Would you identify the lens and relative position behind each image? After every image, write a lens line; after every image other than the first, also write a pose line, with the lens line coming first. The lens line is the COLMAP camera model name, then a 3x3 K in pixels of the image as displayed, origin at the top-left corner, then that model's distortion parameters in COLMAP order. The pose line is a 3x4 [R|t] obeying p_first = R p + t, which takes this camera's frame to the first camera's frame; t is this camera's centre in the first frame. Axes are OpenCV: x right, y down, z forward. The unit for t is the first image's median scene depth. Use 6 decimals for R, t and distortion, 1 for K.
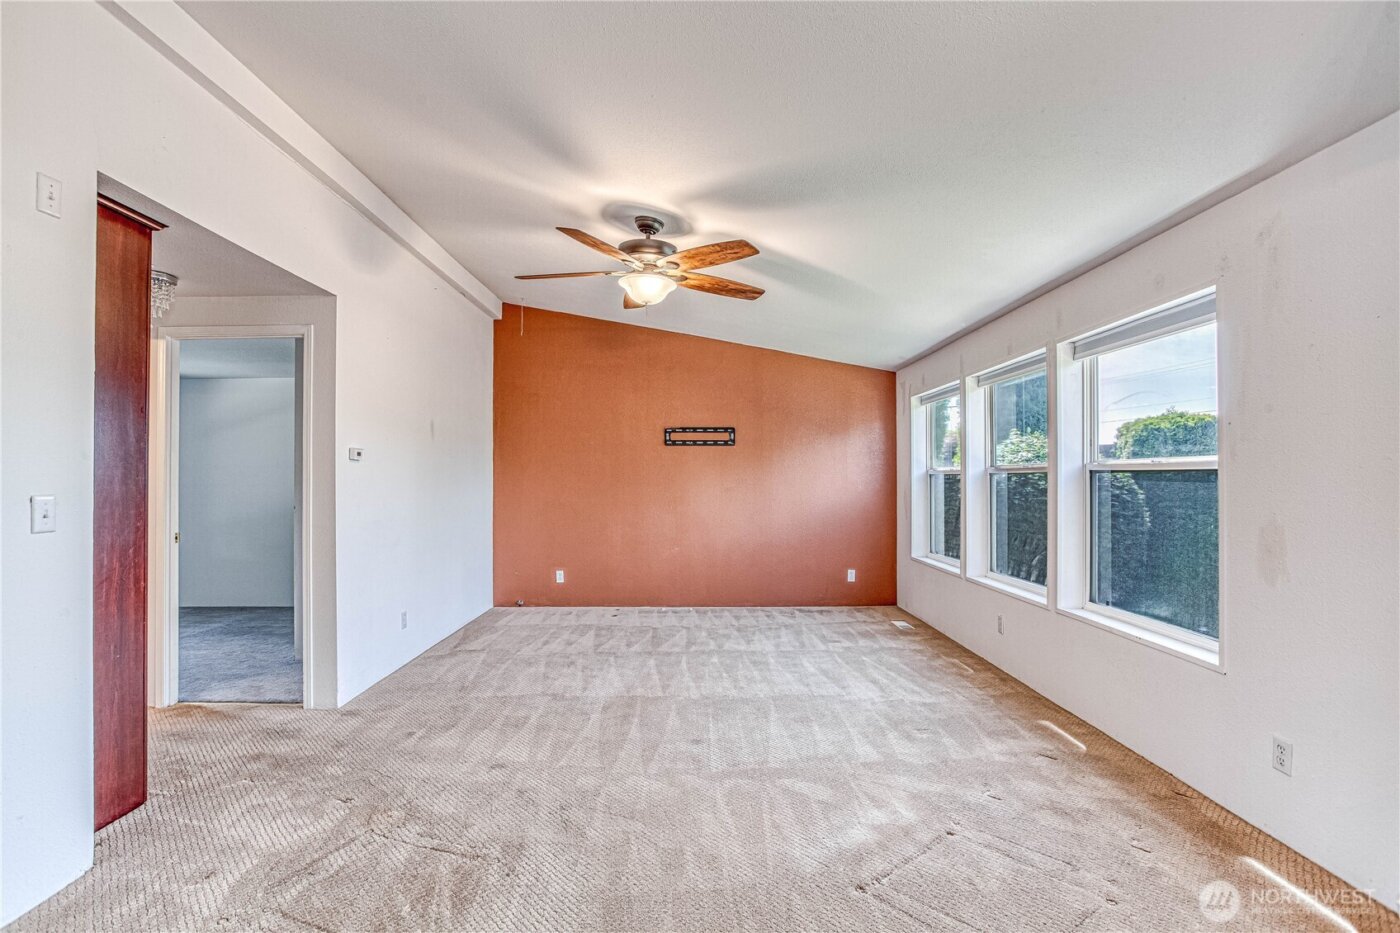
lens RADIAL K [[677.2, 0, 700.0], [0, 677.2, 466.5], [0, 0, 1]] dist [-0.048980, 0.021240]
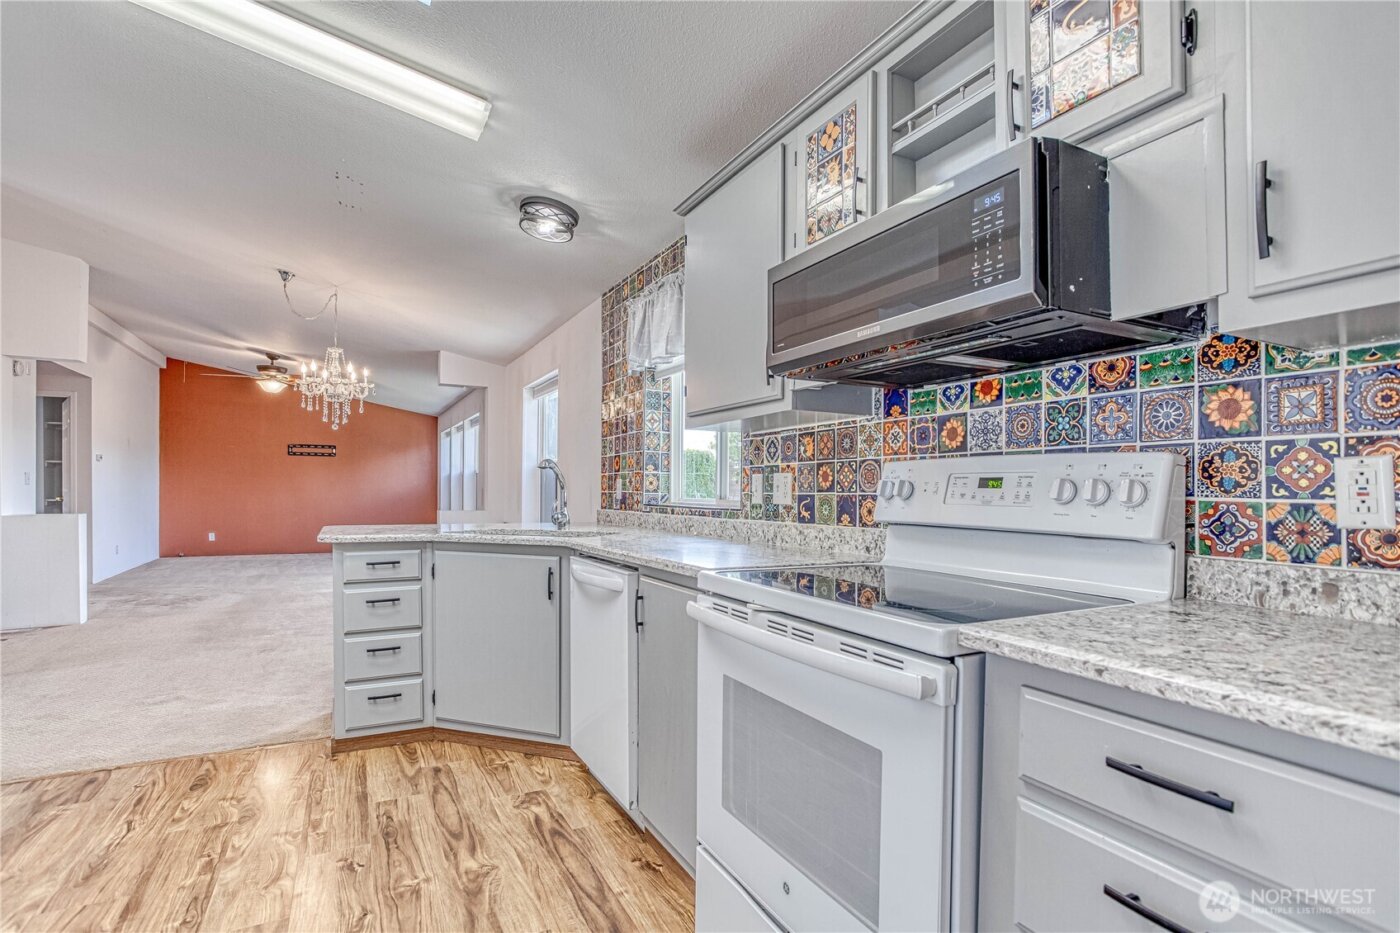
lens RADIAL K [[681.5, 0, 699.1], [0, 681.5, 496.1], [0, 0, 1]] dist [-0.020721, 0.001202]
pose [[0.892289, 0.006071, 0.451424, 0.123464], [-0.021181, 0.999371, 0.028426, 0.000845], [-0.450968, -0.034925, 0.891857, -1.163617]]
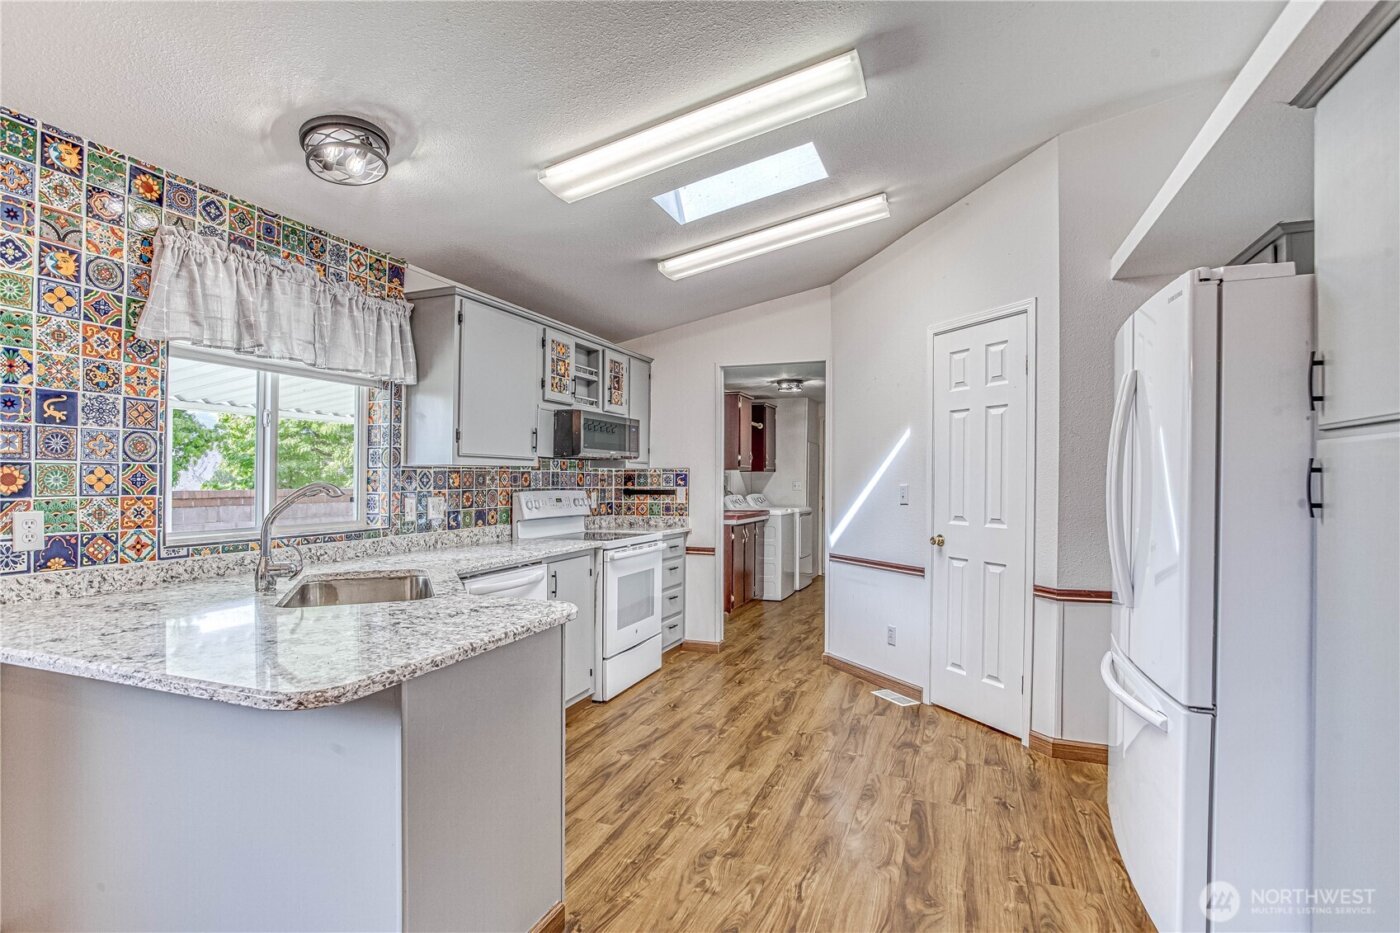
lens RADIAL K [[684.8, 0, 697.6], [0, 684.8, 479.3], [0, 0, 1]] dist [-0.019289, 0.001754]
pose [[-0.929155, 0.002177, 0.369684, -0.100749], [-0.006822, 0.999711, -0.023034, -0.006728], [-0.369628, -0.023924, -0.928872, -0.220562]]
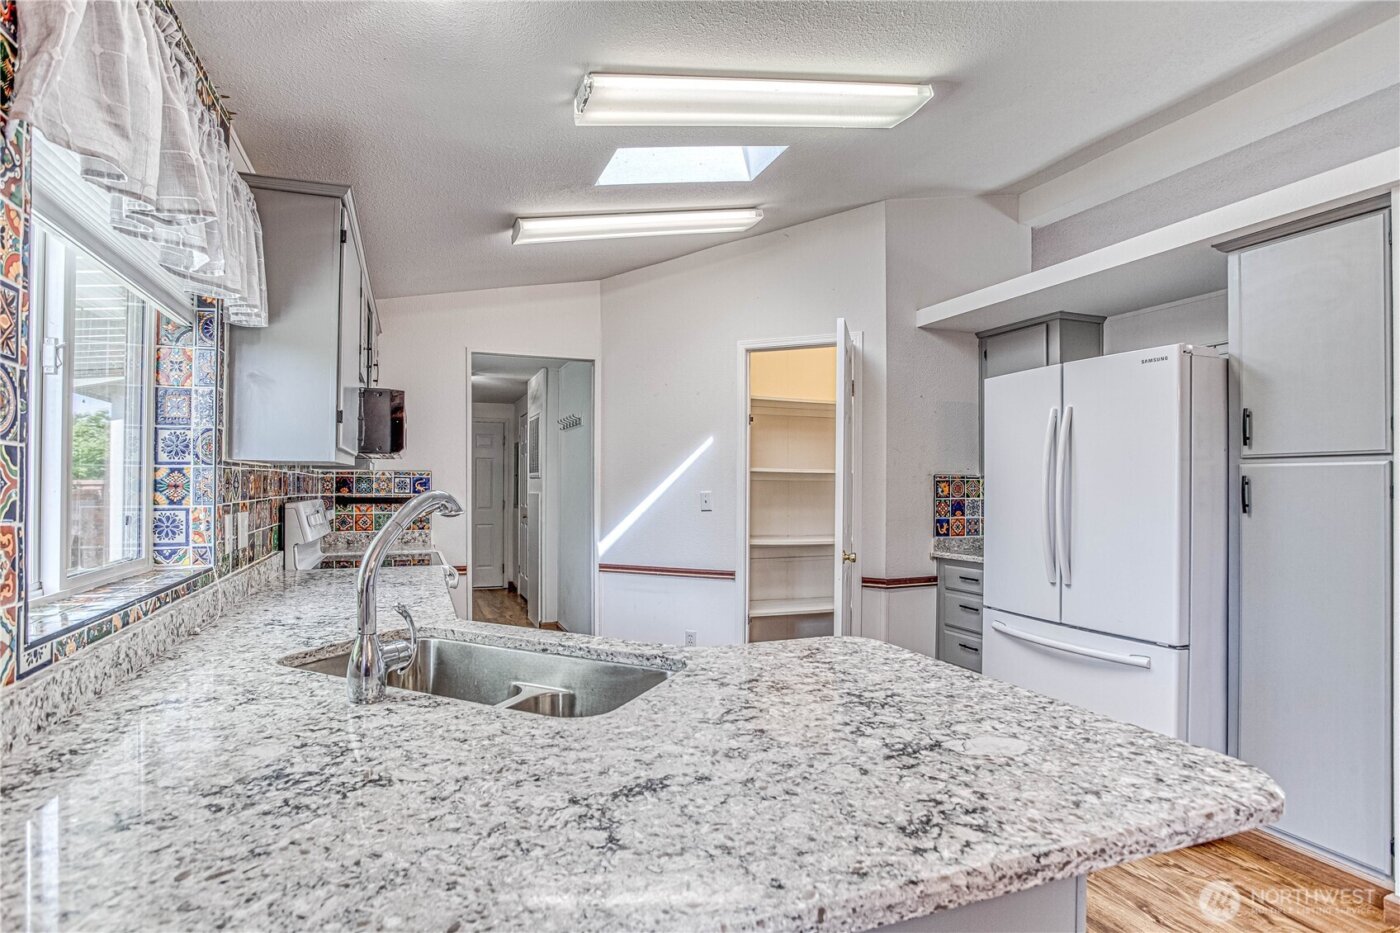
lens RADIAL K [[701.3, 0, 654.8], [0, 701.3, 483.0], [0, 0, 1]] dist [-0.000788, 0.000406]
pose [[-0.945807, -0.004814, -0.324692, 0.293693], [0.003727, 0.999663, -0.025680, -0.008957], [0.324707, -0.025499, -0.945471, -0.269411]]
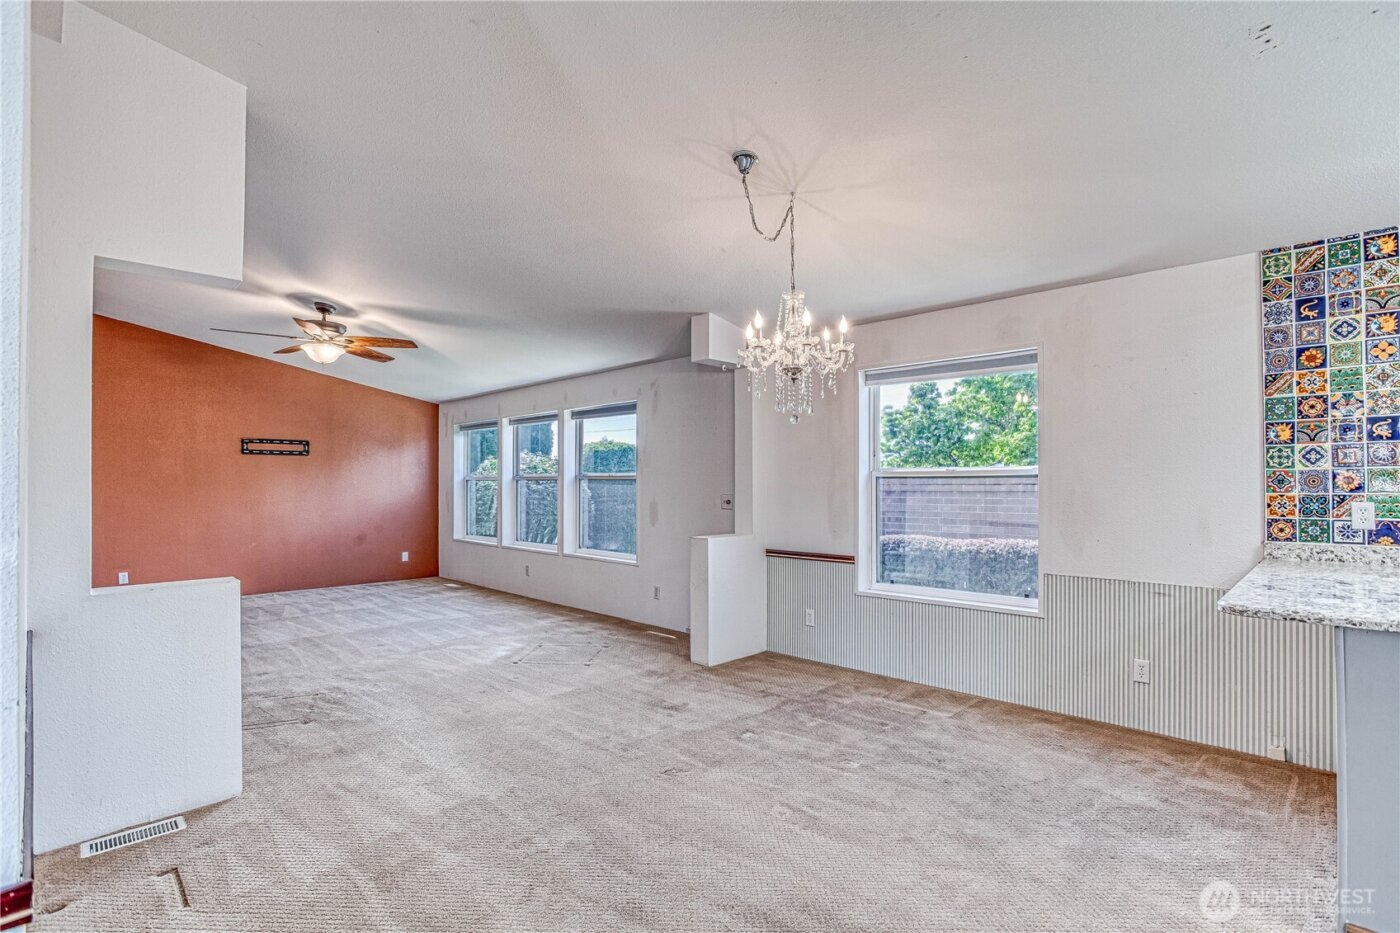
lens RADIAL K [[684.8, 0, 697.6], [0, 684.8, 479.3], [0, 0, 1]] dist [-0.019289, 0.001754]
pose [[0.713683, 0.002595, 0.700464, -0.382819], [-0.012926, 0.999872, 0.009465, -0.011694], [-0.700350, -0.015809, 0.713625, -0.442216]]
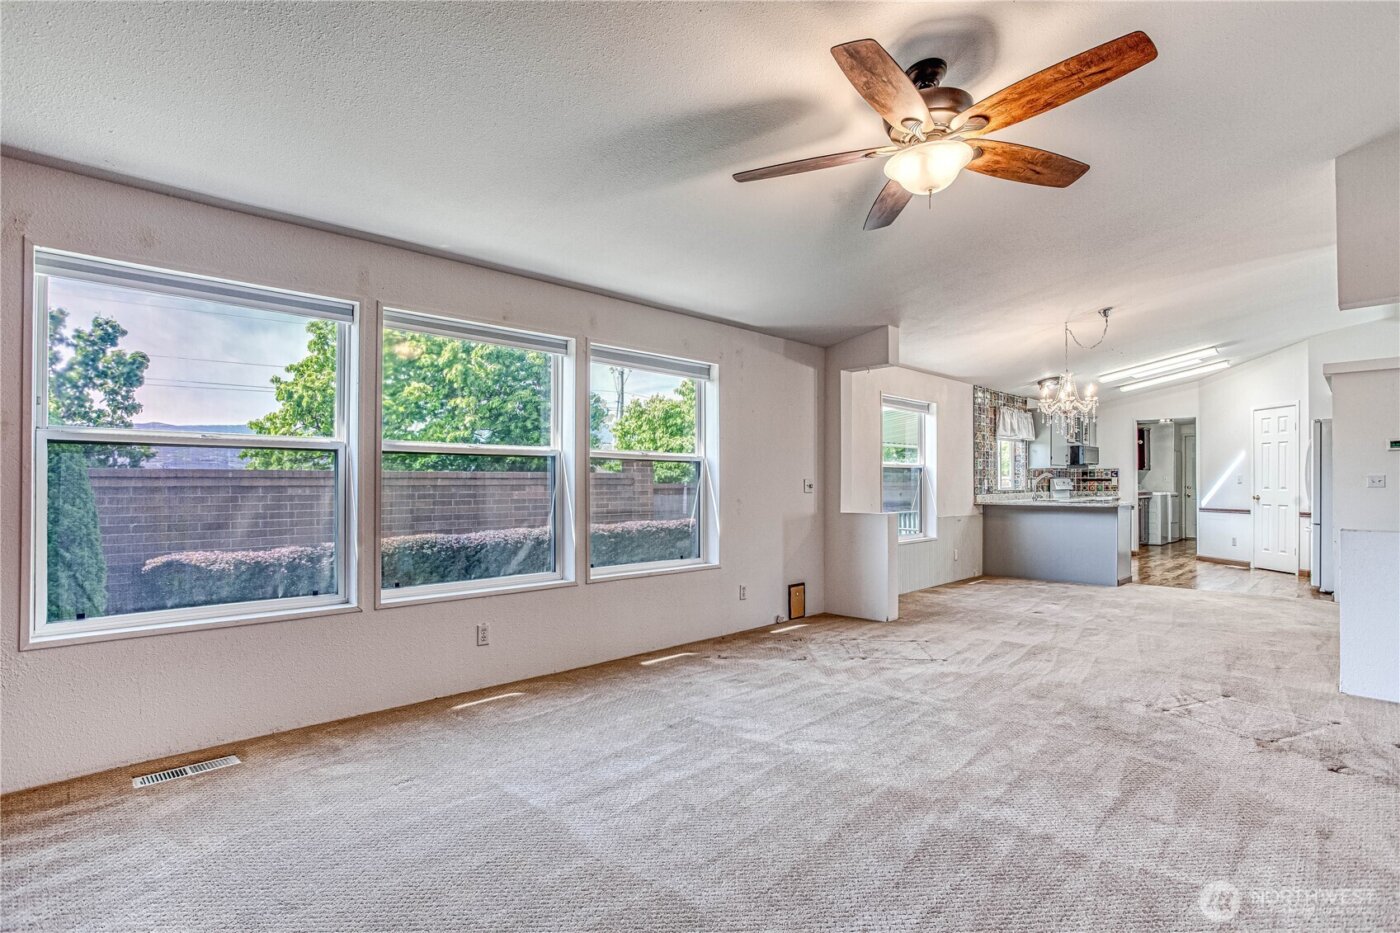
lens RADIAL K [[684.8, 0, 697.6], [0, 684.8, 479.3], [0, 0, 1]] dist [-0.019289, 0.001754]
pose [[-0.701606, 0.007859, 0.712522, -0.298321], [-0.011702, 0.999677, -0.022550, 0.049267], [-0.712469, -0.024159, -0.701287, 1.227409]]
